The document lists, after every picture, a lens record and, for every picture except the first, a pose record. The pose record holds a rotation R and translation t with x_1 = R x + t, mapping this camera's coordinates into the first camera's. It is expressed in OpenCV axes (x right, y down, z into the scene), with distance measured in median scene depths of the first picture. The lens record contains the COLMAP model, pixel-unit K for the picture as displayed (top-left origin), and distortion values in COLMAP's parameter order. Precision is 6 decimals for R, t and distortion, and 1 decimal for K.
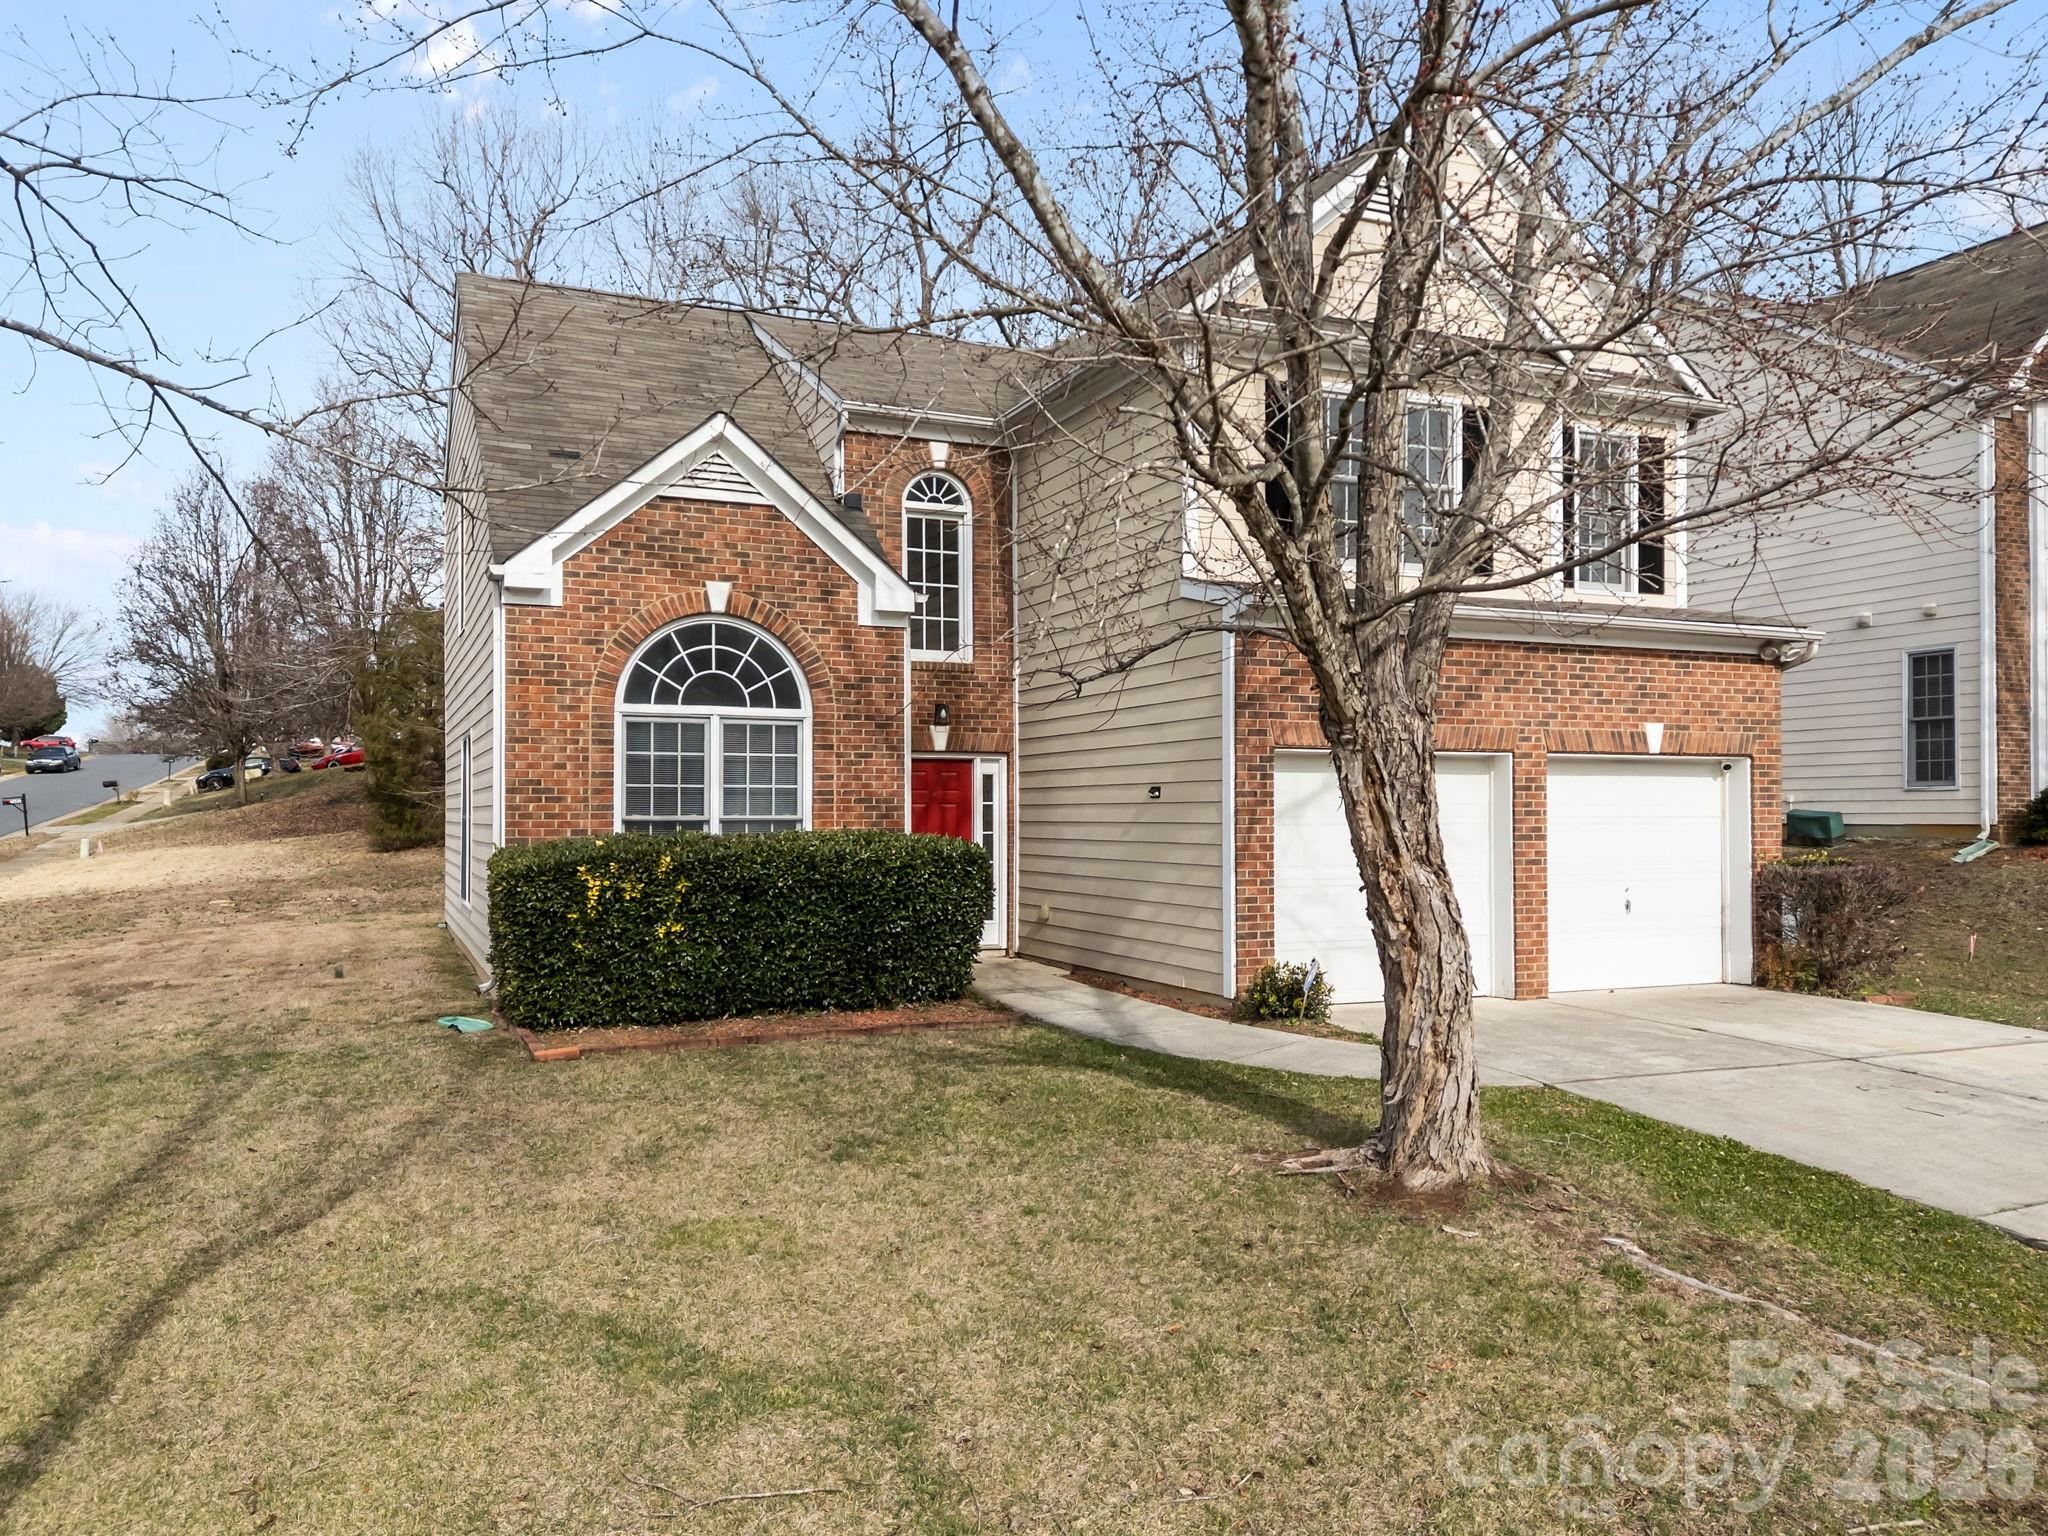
lens RADIAL K [[1530.3, 0, 1030.6], [0, 1530.3, 802.4], [0, 0, 1]] dist [0.092743, -0.087319]
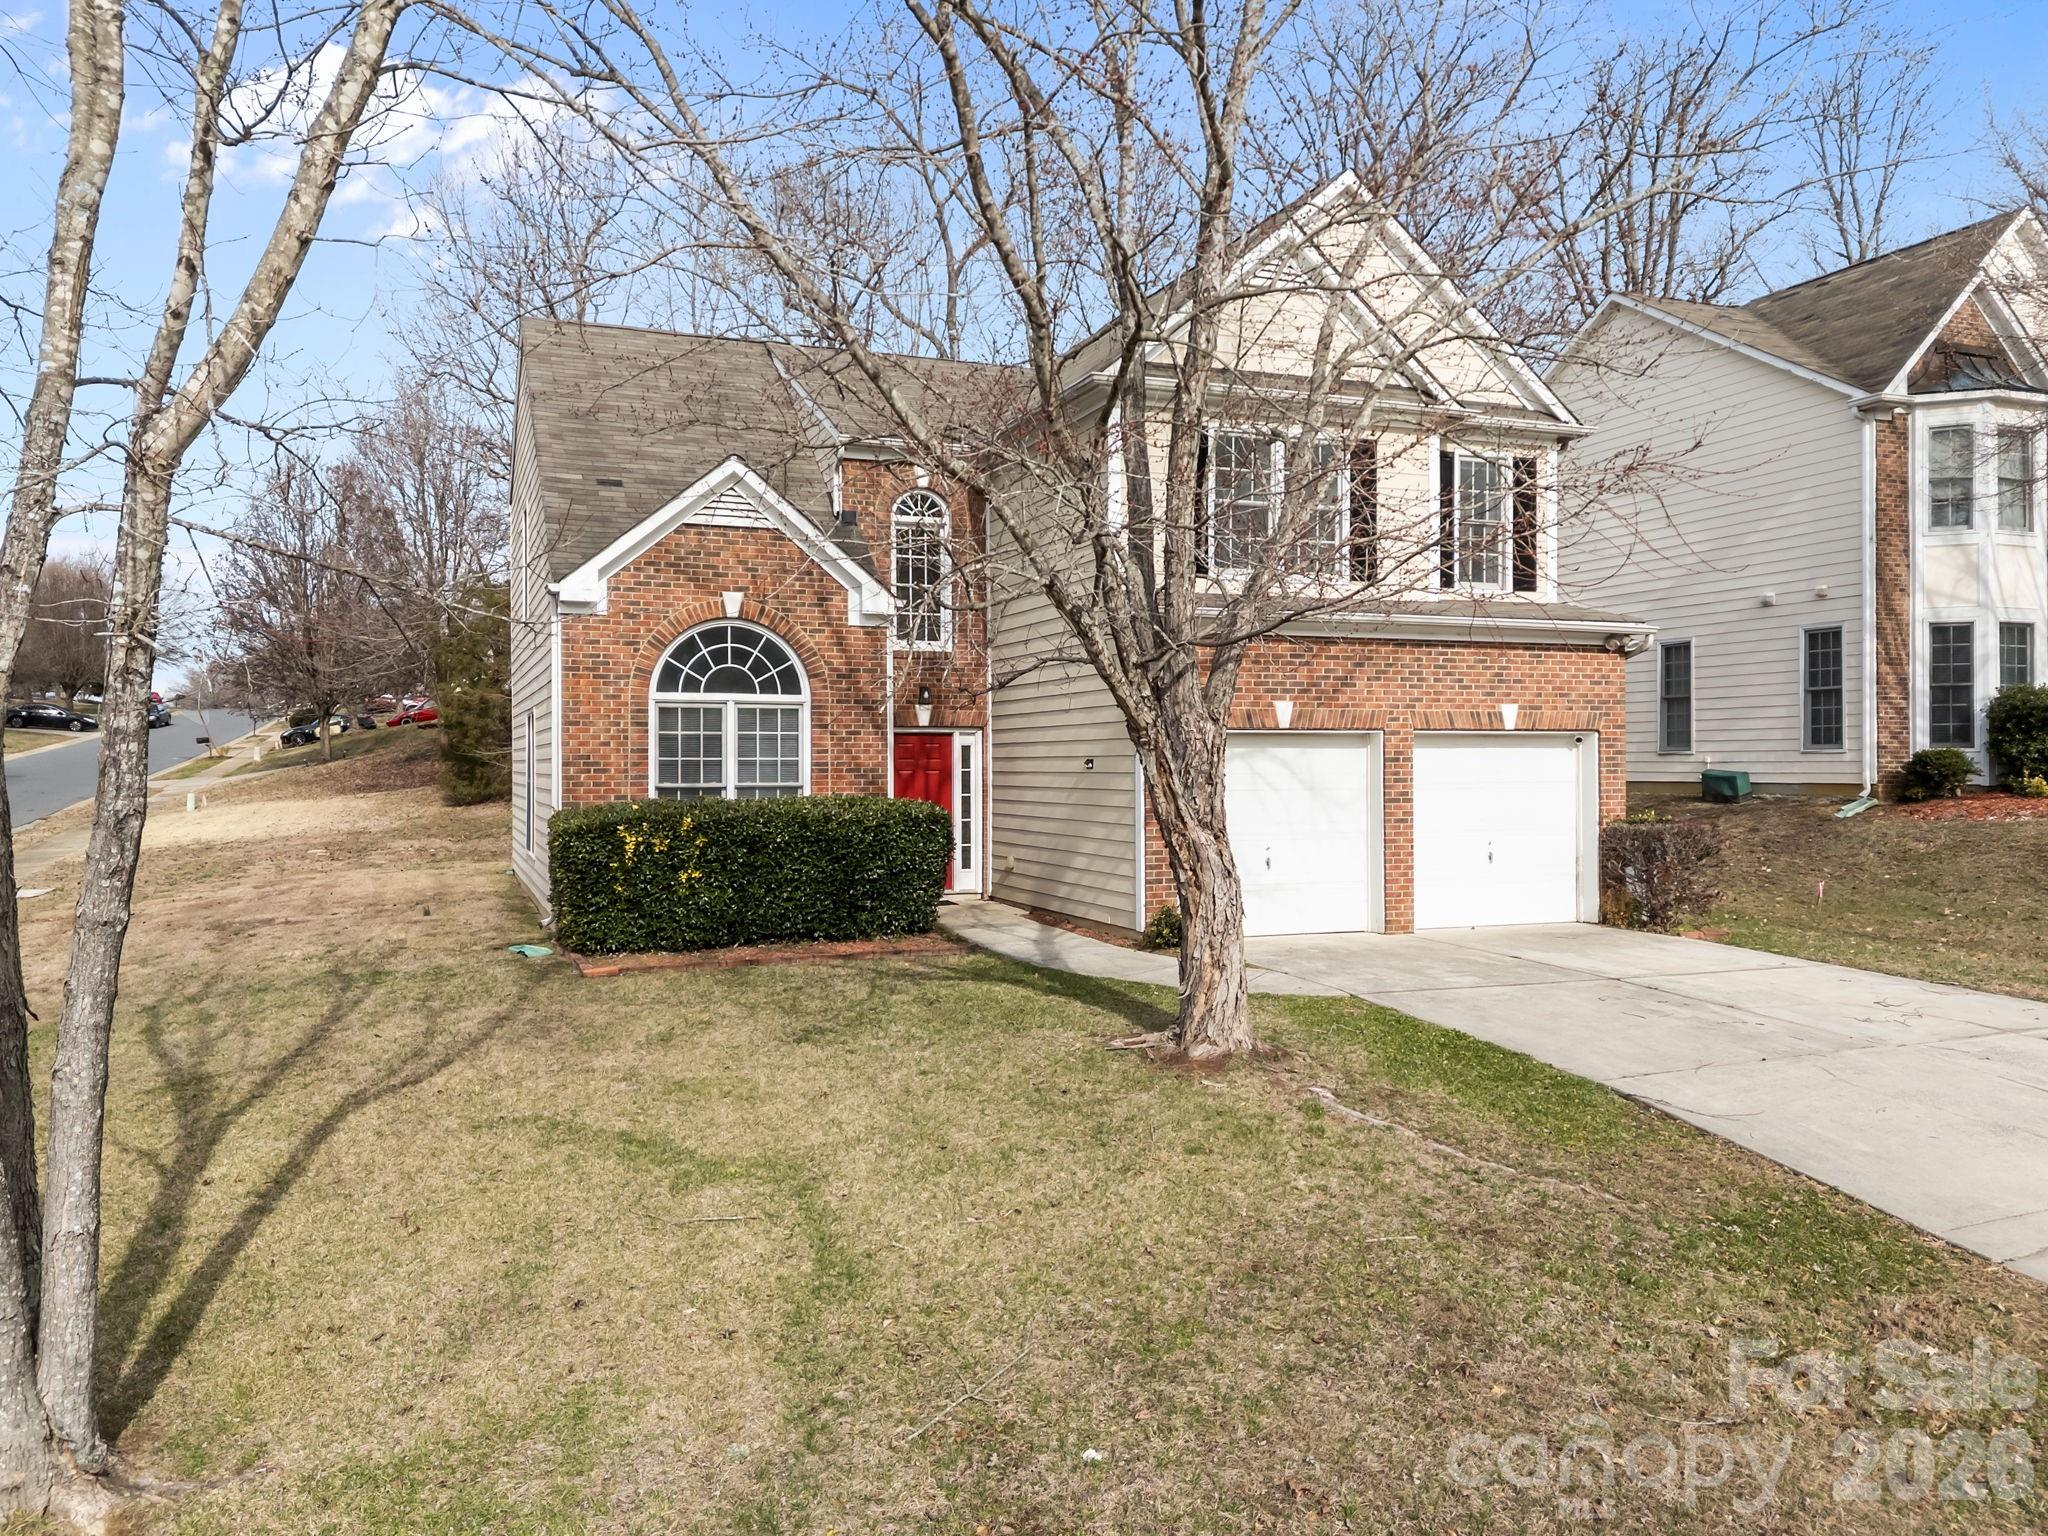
lens RADIAL K [[1524.5, 0, 1024.0], [0, 1524.5, 768.0], [0, 0, 1]] dist [0.123148, -0.162452]
pose [[0.999204, -0.001624, -0.039857, 0.077828], [0.002073, 0.999935, 0.011225, -0.016748], [0.039836, -0.011299, 0.999142, -0.213528]]
